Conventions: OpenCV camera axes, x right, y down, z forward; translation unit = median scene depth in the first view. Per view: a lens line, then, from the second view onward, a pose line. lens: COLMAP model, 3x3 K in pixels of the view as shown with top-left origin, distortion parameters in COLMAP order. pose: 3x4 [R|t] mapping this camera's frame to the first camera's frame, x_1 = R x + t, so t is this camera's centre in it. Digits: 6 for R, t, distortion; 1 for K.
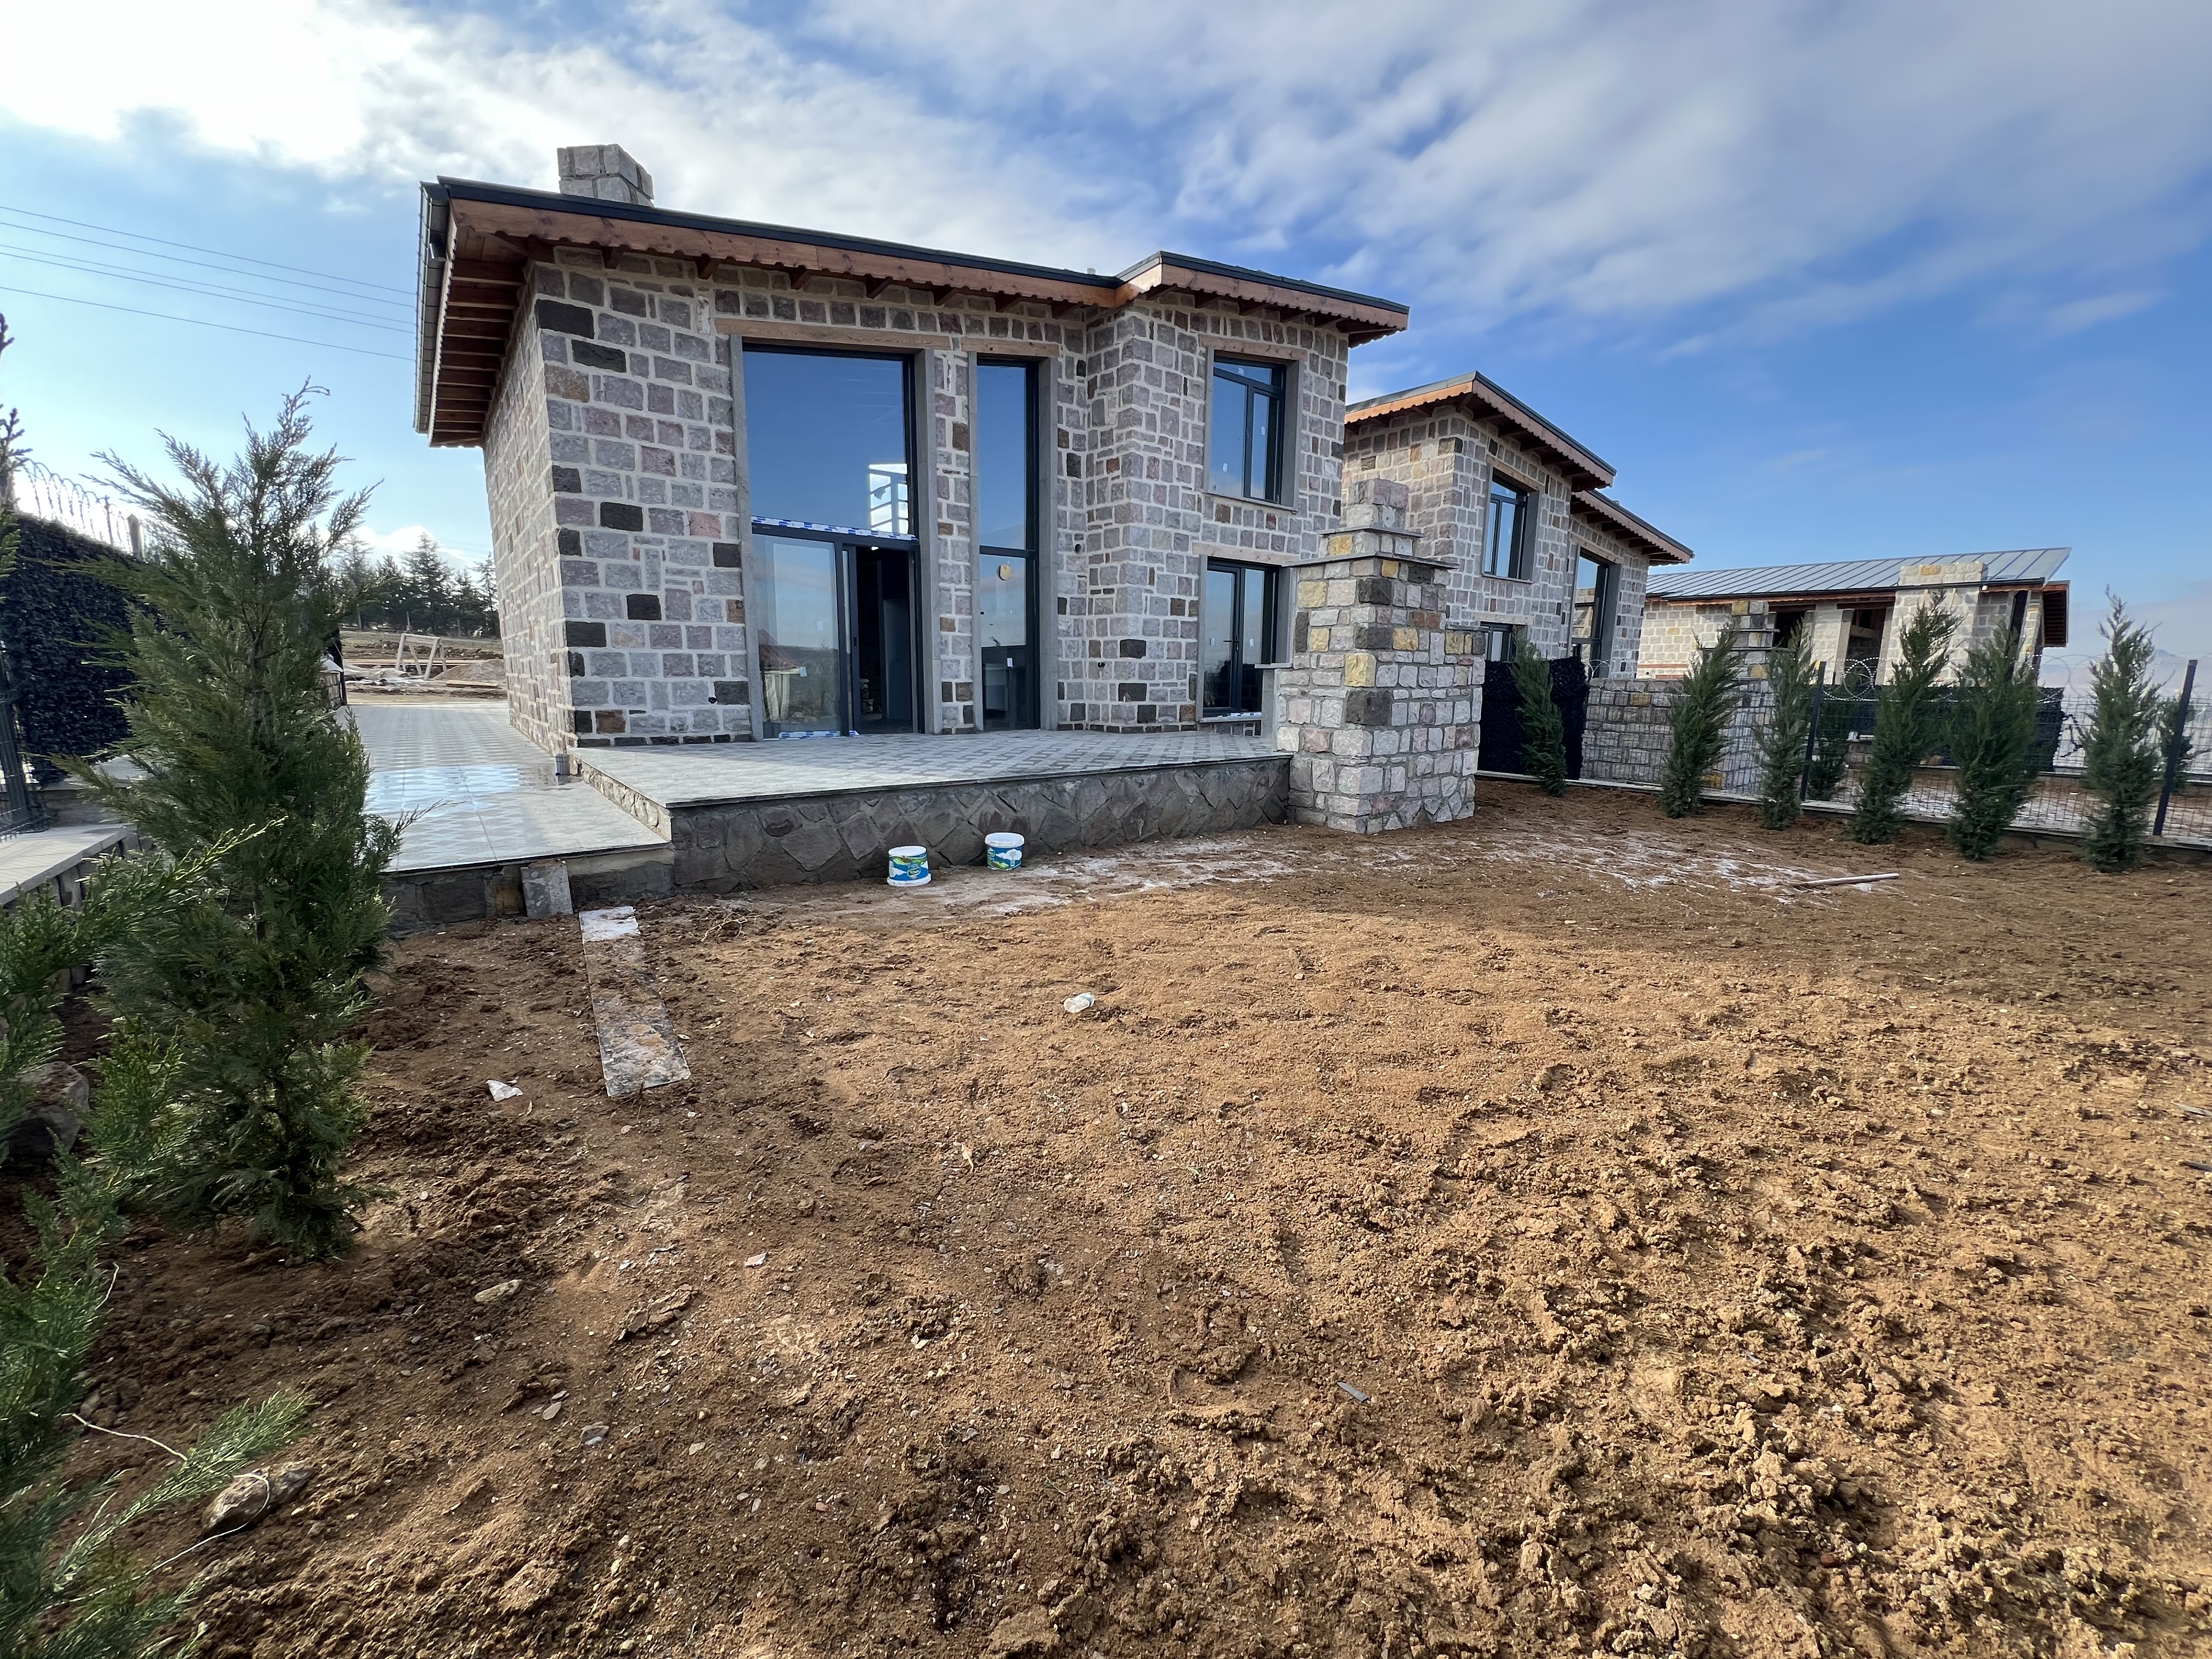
lens RADIAL K [[906.6, 0, 1096.4], [0, 906.6, 836.0], [0, 0, 1]] dist [-0.002775, 0.000177]
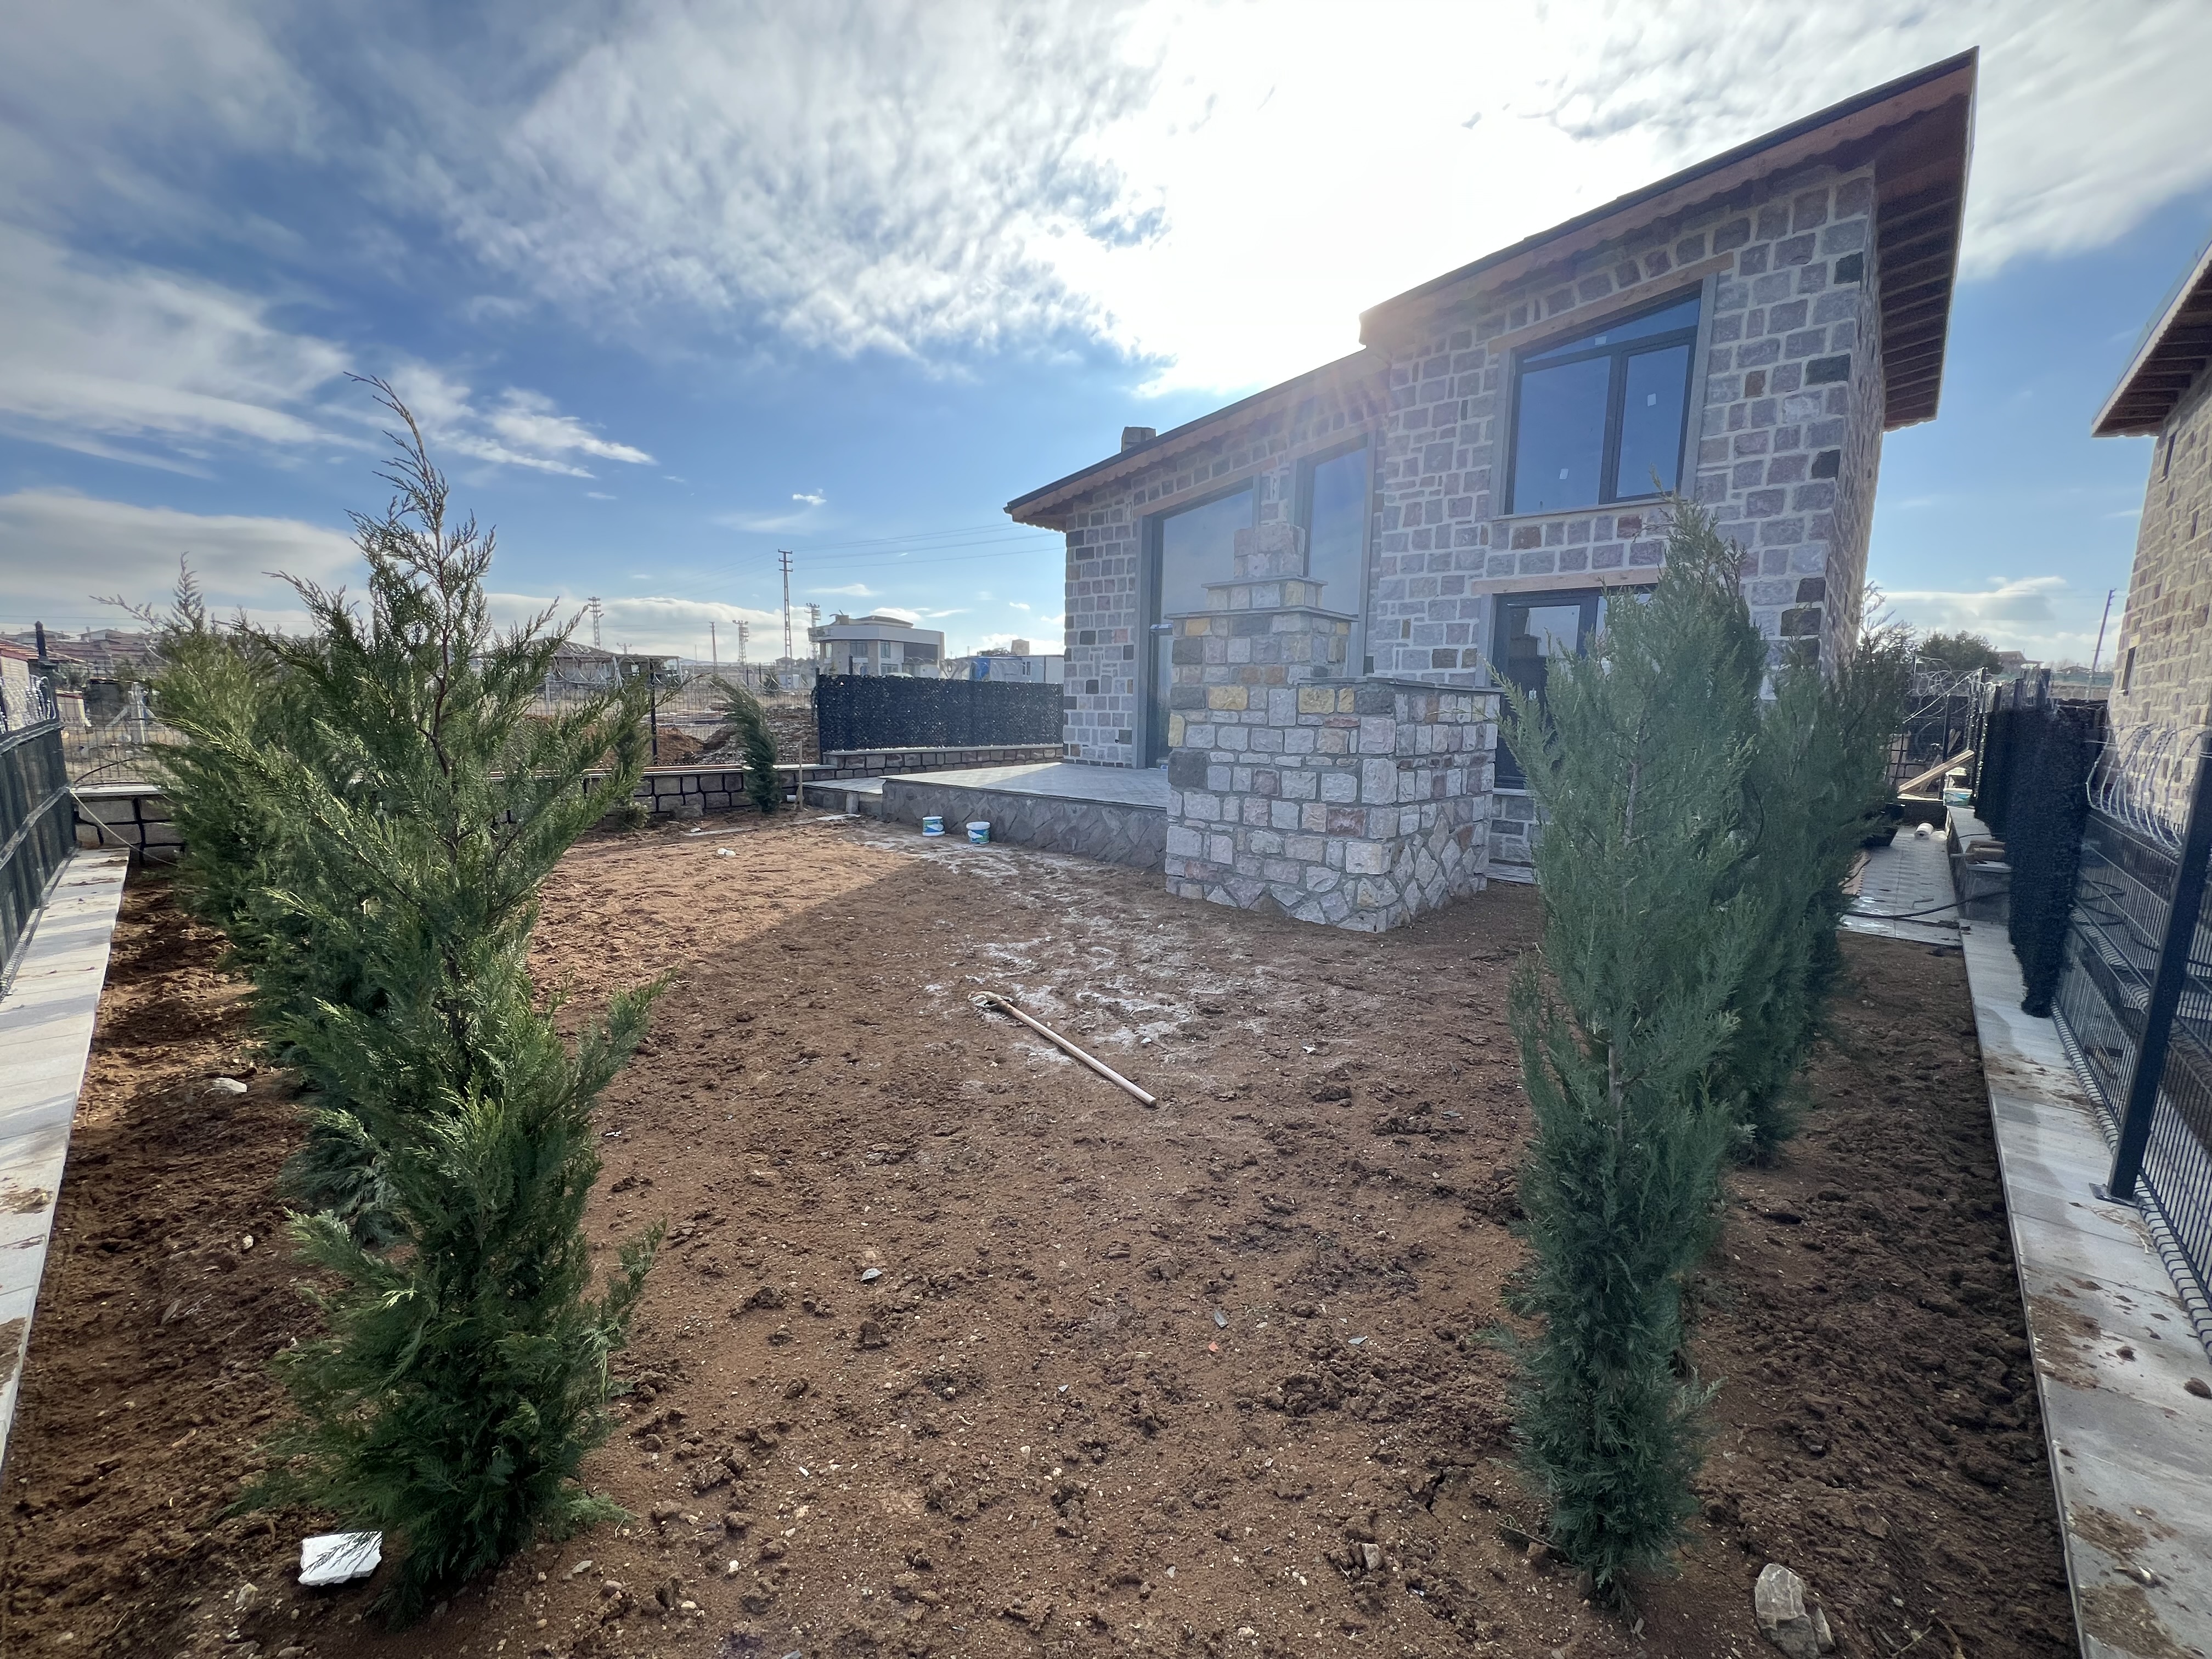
lens RADIAL K [[906.6, 0, 1094.5], [0, 906.6, 833.6], [0, 0, 1]] dist [-0.002775, 0.000177]
pose [[0.152608, 0.131206, -0.979539, 1.200967], [-0.186378, 0.977184, 0.101854, -0.146725], [0.970554, 0.167021, 0.173580, 0.710948]]
